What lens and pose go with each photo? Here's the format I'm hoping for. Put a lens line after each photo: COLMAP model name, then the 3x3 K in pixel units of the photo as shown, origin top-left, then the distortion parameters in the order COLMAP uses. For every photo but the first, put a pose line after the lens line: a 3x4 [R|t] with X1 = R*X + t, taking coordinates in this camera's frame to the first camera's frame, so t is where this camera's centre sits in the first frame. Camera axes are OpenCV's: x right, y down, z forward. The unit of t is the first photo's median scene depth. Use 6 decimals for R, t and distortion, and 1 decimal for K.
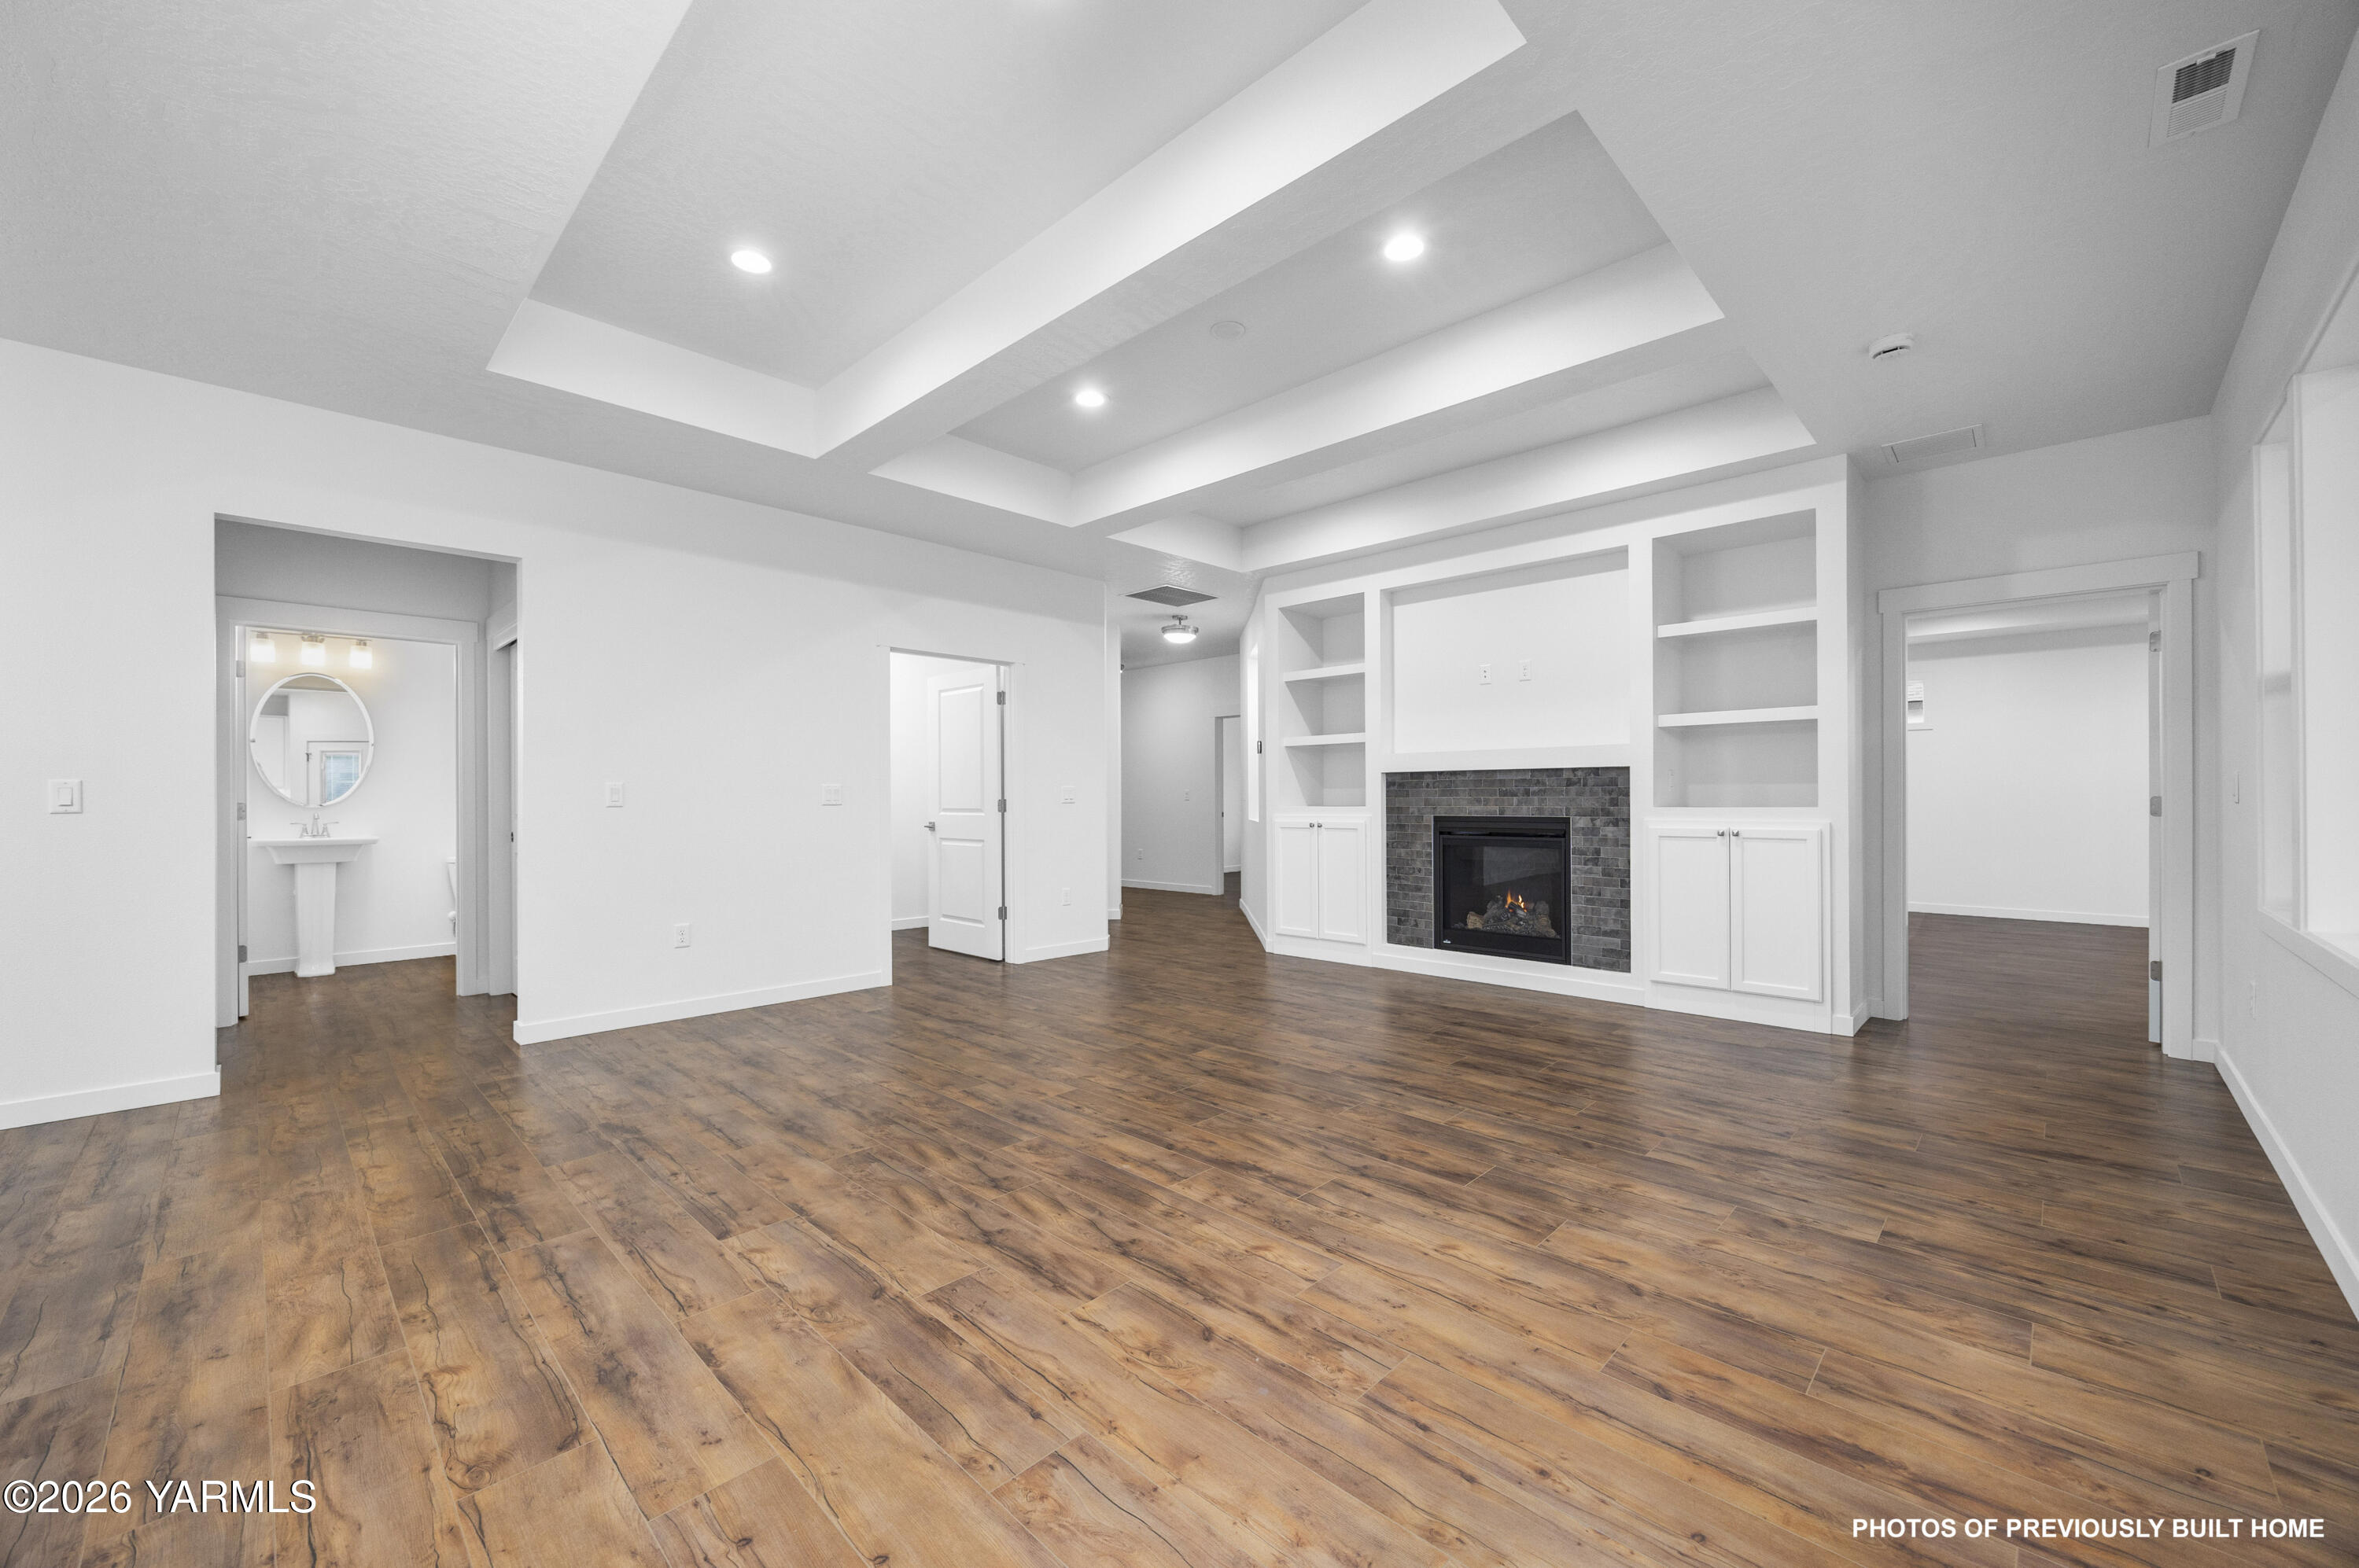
lens RADIAL K [[911.6, 0, 1181.2], [0, 911.6, 795.2], [0, 0, 1]] dist [-0.001970, -0.000160]
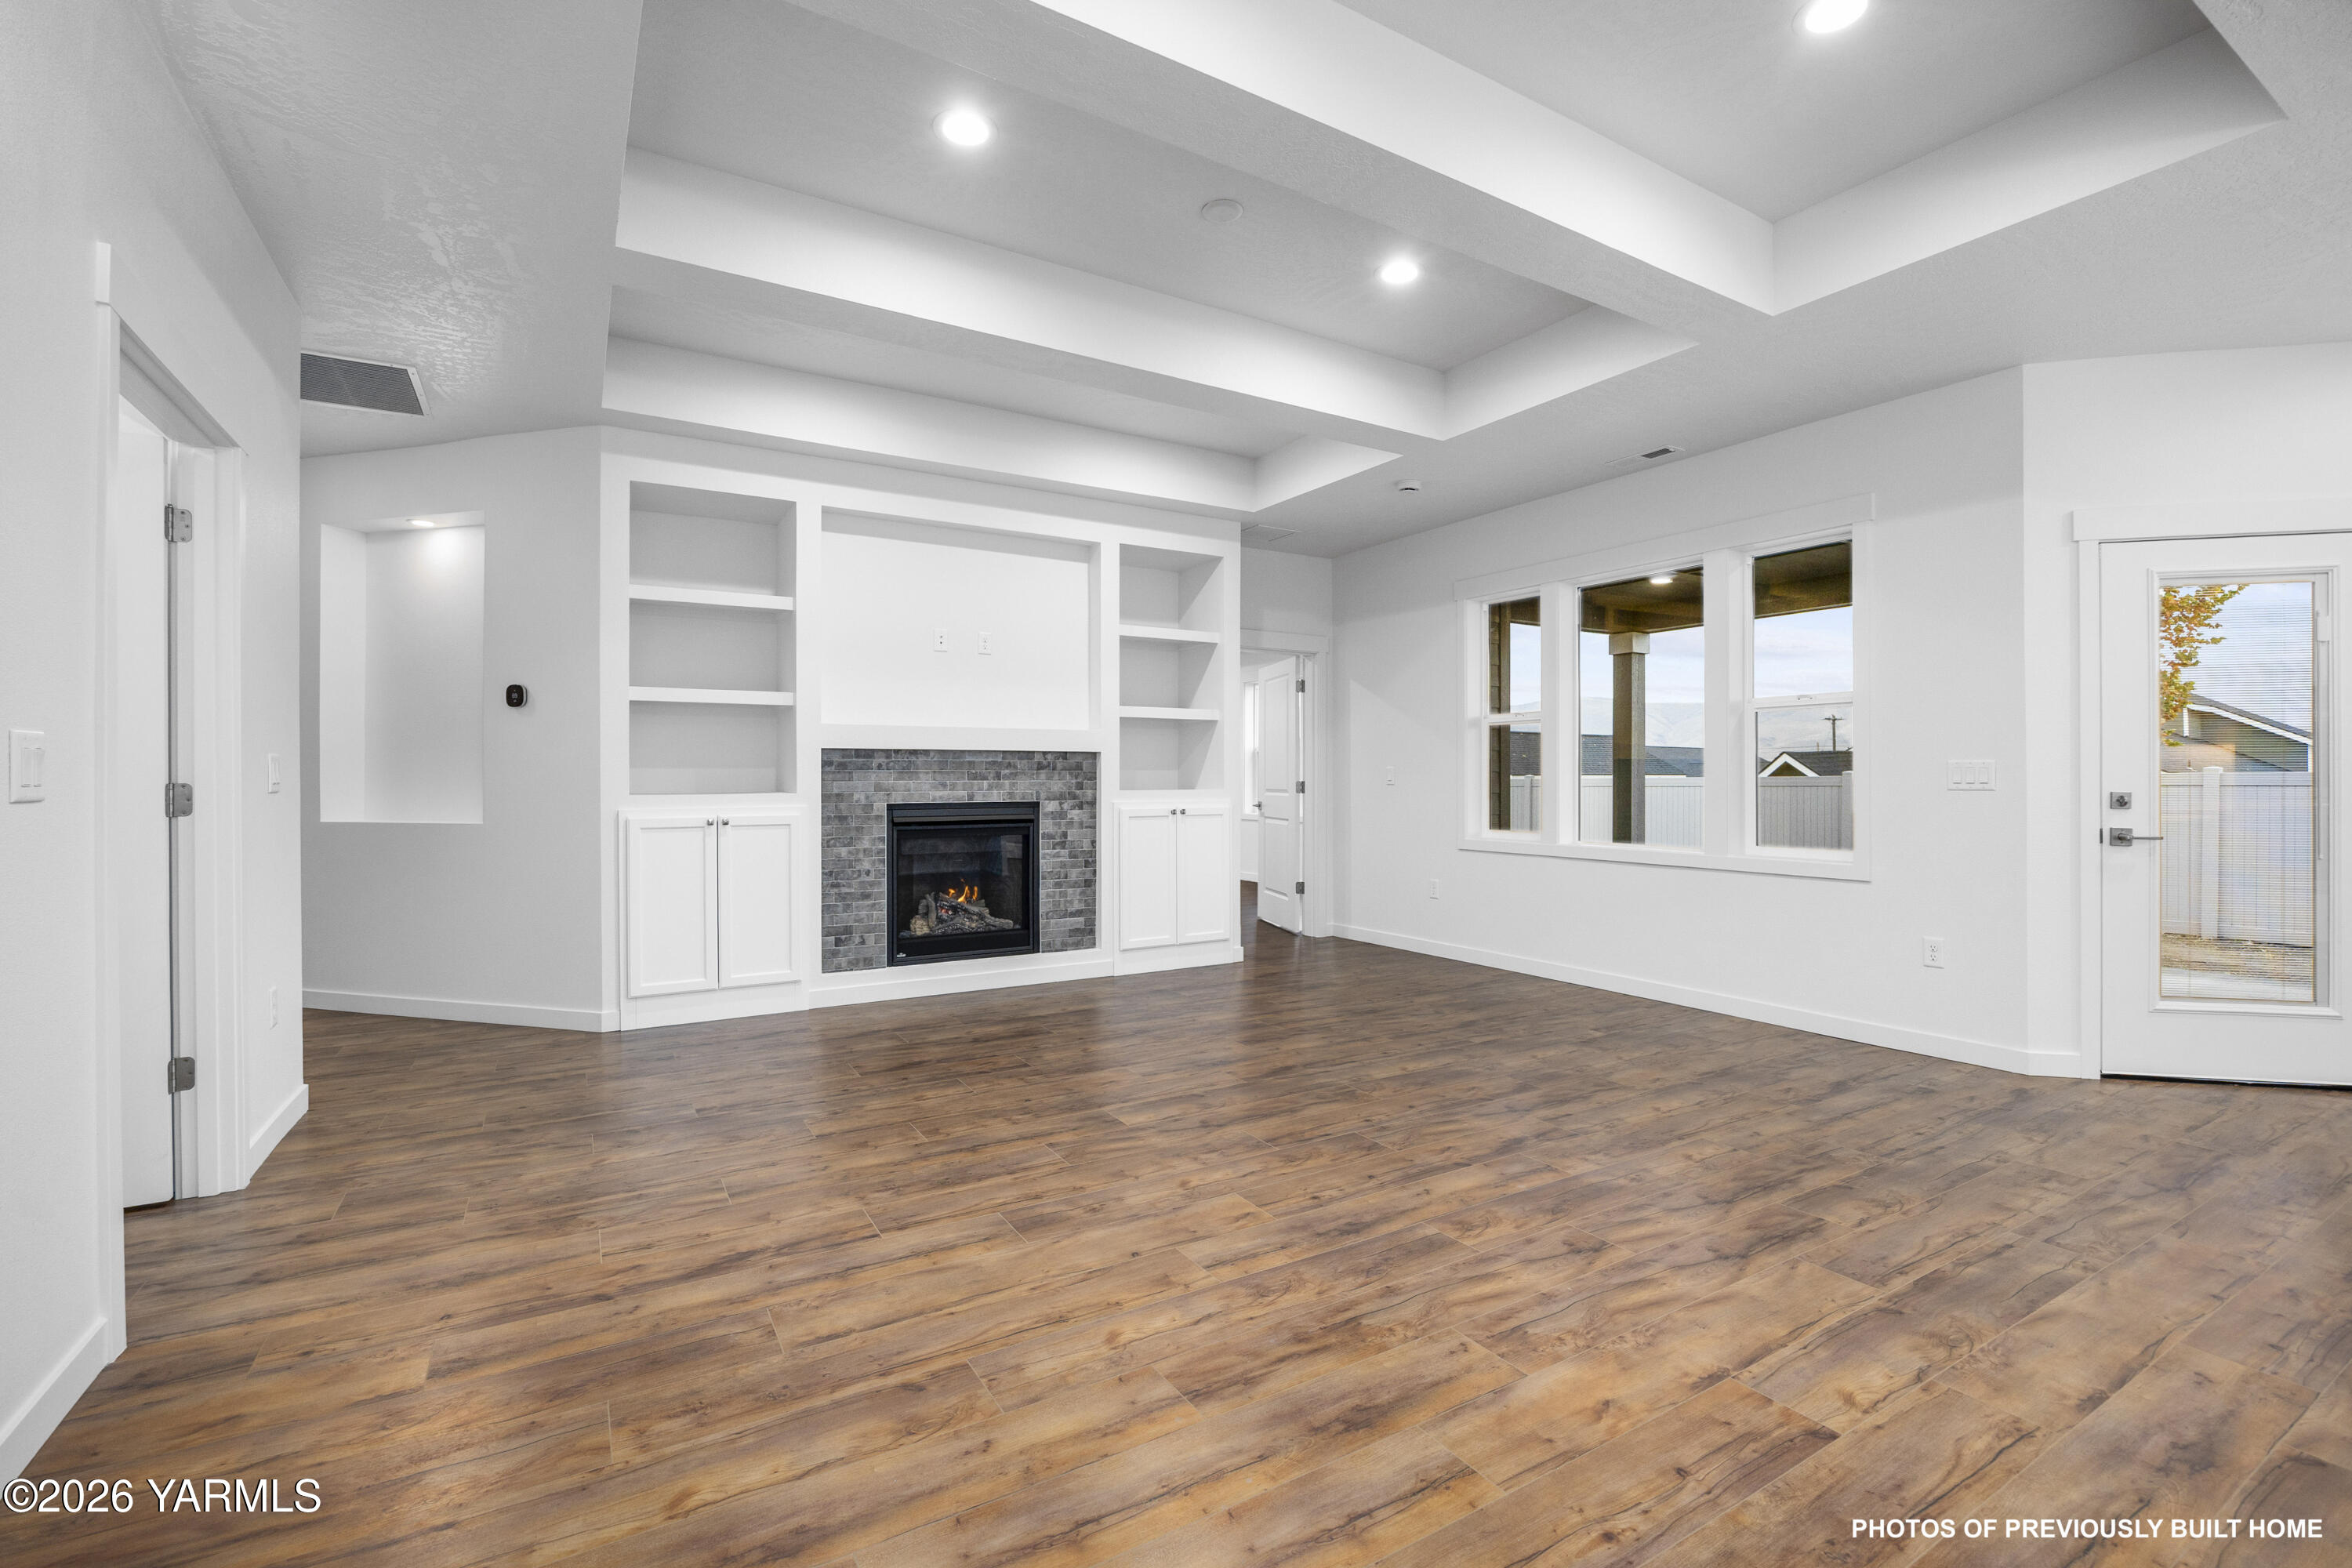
lens RADIAL K [[1030.9, 0, 1181.4], [0, 1030.9, 780.8], [0, 0, 1]] dist [-0.015742, 0.000387]
pose [[0.257482, 0.003558, 0.966277, -0.877374], [-0.002176, 0.999993, -0.003102, 0.007318], [-0.966281, -0.001304, 0.257488, 0.825545]]
